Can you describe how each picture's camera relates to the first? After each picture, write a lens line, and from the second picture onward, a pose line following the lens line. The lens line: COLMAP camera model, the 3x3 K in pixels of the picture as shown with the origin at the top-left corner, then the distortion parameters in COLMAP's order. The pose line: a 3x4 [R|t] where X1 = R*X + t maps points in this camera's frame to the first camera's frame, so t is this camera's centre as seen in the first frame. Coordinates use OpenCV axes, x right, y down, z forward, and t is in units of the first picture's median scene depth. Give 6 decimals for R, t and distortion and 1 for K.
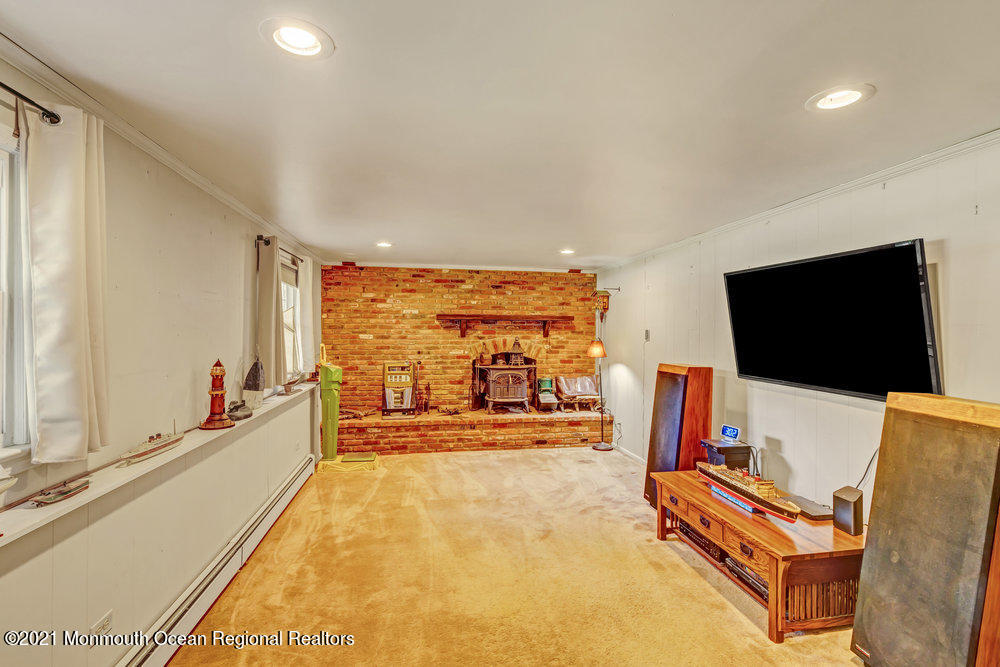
lens RADIAL K [[451.9, 0, 500.0], [0, 451.9, 333.5], [0, 0, 1]] dist [-0.002456, 0.000616]
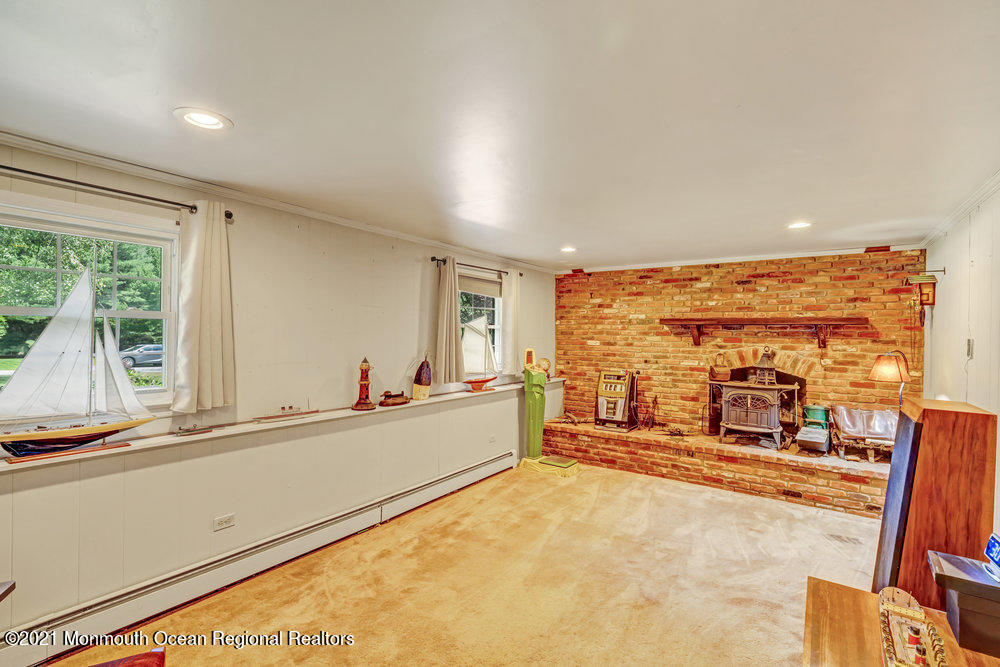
lens RADIAL K [[451.9, 0, 500.0], [0, 451.9, 333.5], [0, 0, 1]] dist [-0.002456, 0.000616]
pose [[0.709647, 0.002552, -0.704553, 0.255975], [-0.012509, 0.999881, -0.008978, -0.002096], [0.704447, 0.015184, 0.709595, 0.153070]]
